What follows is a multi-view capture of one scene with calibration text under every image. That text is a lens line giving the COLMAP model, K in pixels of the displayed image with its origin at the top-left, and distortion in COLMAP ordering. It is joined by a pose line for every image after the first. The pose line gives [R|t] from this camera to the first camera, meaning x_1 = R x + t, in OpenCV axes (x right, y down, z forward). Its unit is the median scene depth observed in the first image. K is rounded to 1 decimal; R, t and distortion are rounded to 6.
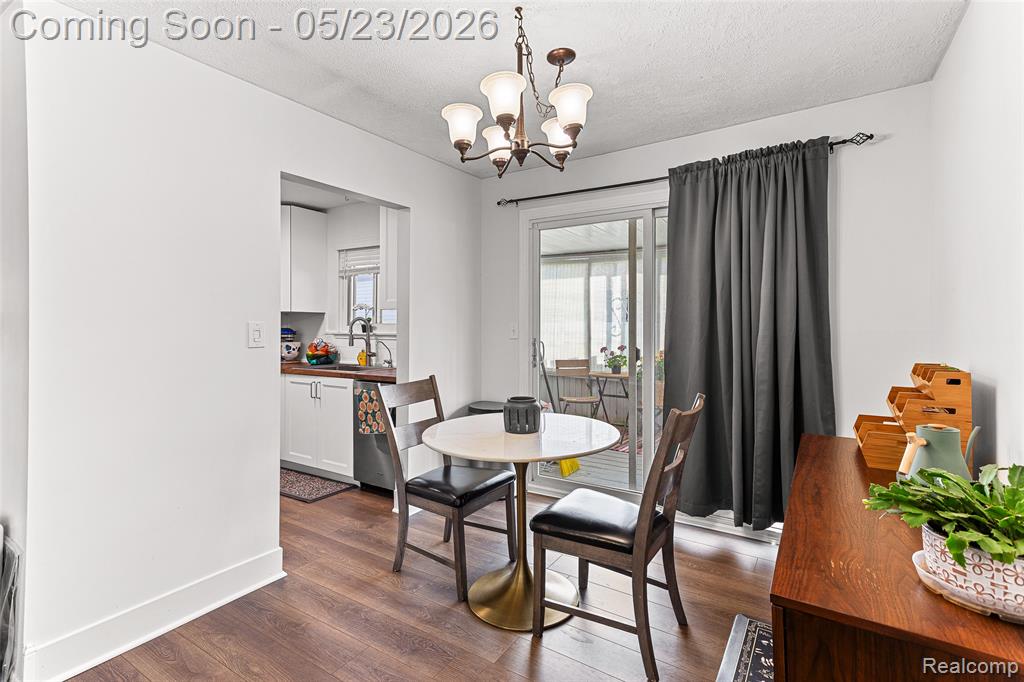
lens RADIAL K [[489.4, 0, 516.3], [0, 489.4, 334.8], [0, 0, 1]] dist [0.024387, 0.002134]
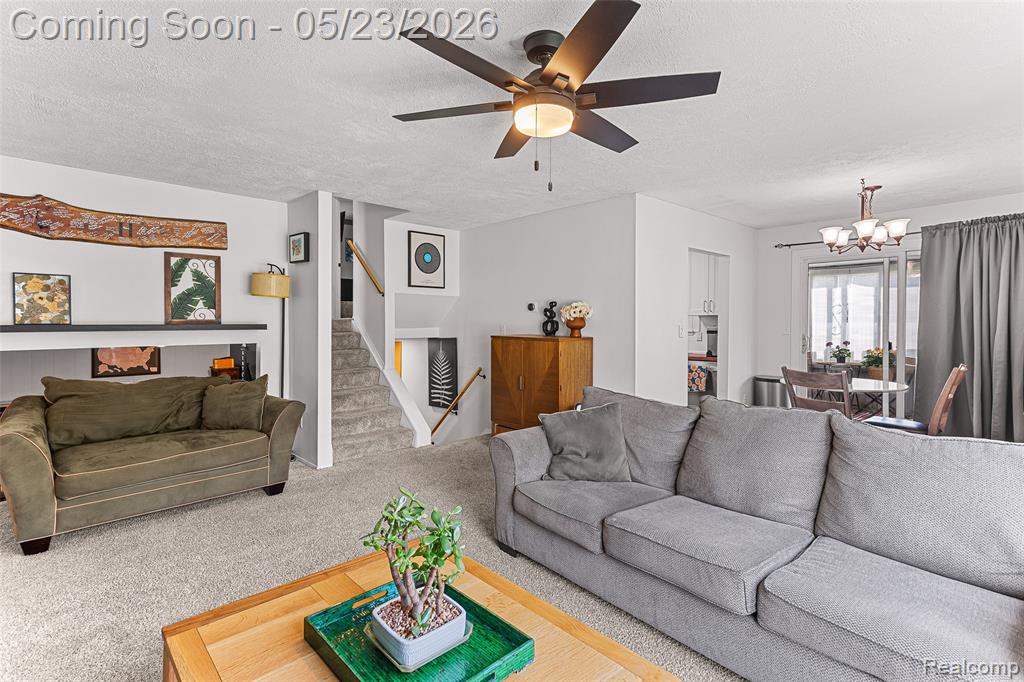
lens RADIAL K [[489.4, 0, 510.2], [0, 489.4, 333.0], [0, 0, 1]] dist [0.024387, 0.002134]
pose [[0.966259, 0.000361, -0.257571, -0.579946], [0.000033, 0.999999, 0.001527, -0.002332], [0.257571, -0.001484, 0.966258, -0.925788]]
